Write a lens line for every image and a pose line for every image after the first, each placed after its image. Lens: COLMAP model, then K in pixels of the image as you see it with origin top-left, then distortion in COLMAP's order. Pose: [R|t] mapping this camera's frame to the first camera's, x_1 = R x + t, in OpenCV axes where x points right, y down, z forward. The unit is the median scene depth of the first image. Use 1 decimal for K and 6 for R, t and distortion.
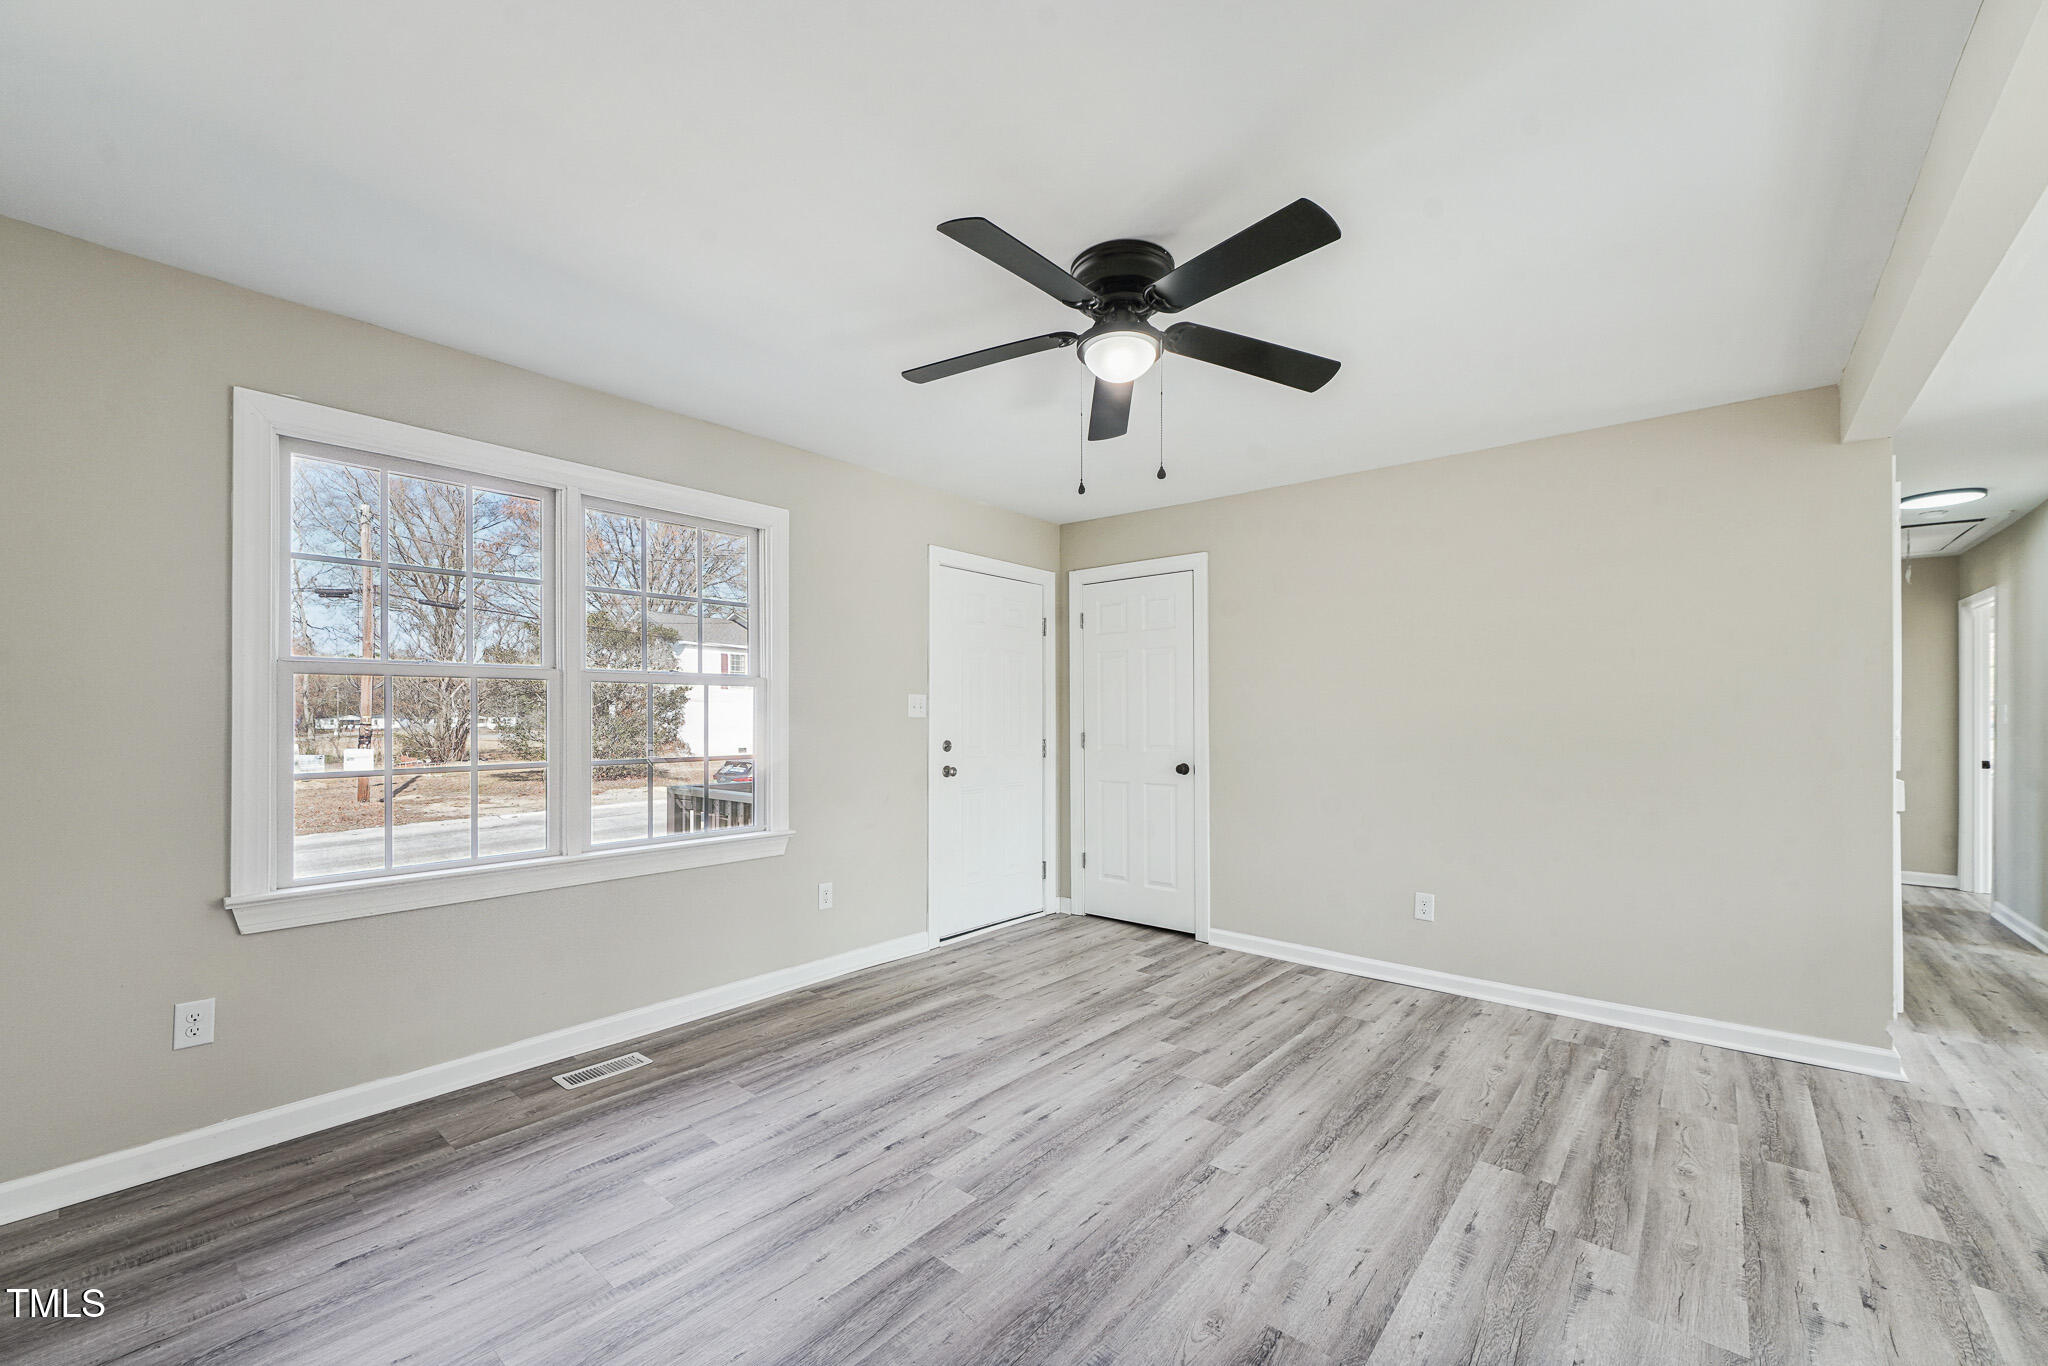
lens RADIAL K [[831.9, 0, 1019.2], [0, 831.9, 715.2], [0, 0, 1]] dist [0.002186, 0.000460]
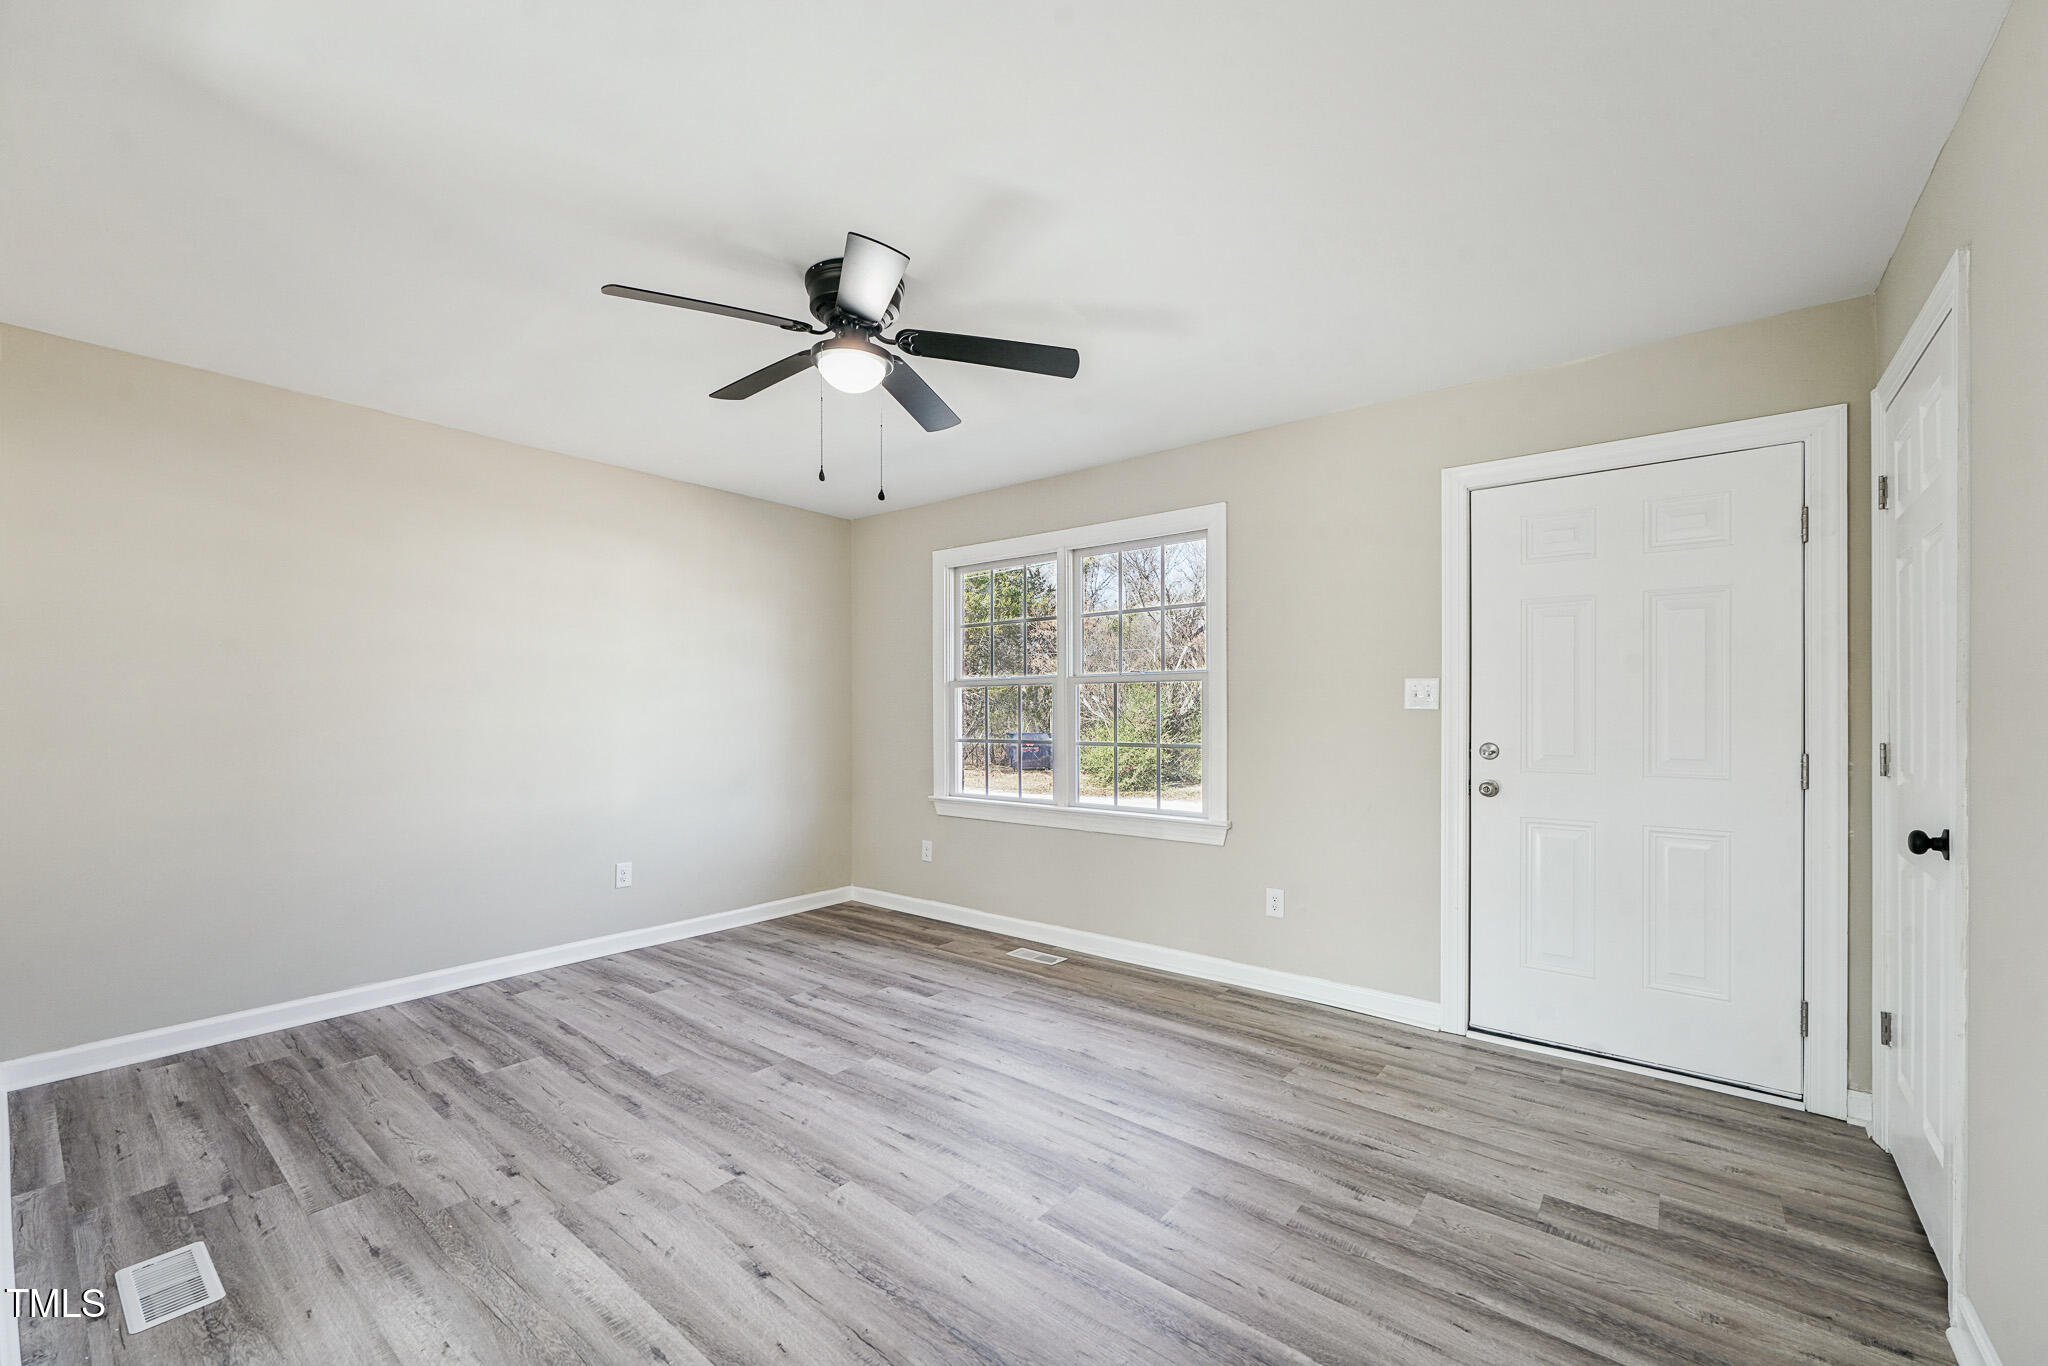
lens RADIAL K [[824.3, 0, 983.0], [0, 824.3, 712.3], [0, 0, 1]] dist [0.000106, 0.000206]
pose [[0.001946, -0.000126, -0.999998, 0.848445], [0.001372, 0.999999, -0.000123, 0.006735], [0.999997, -0.001371, 0.001946, 0.839717]]
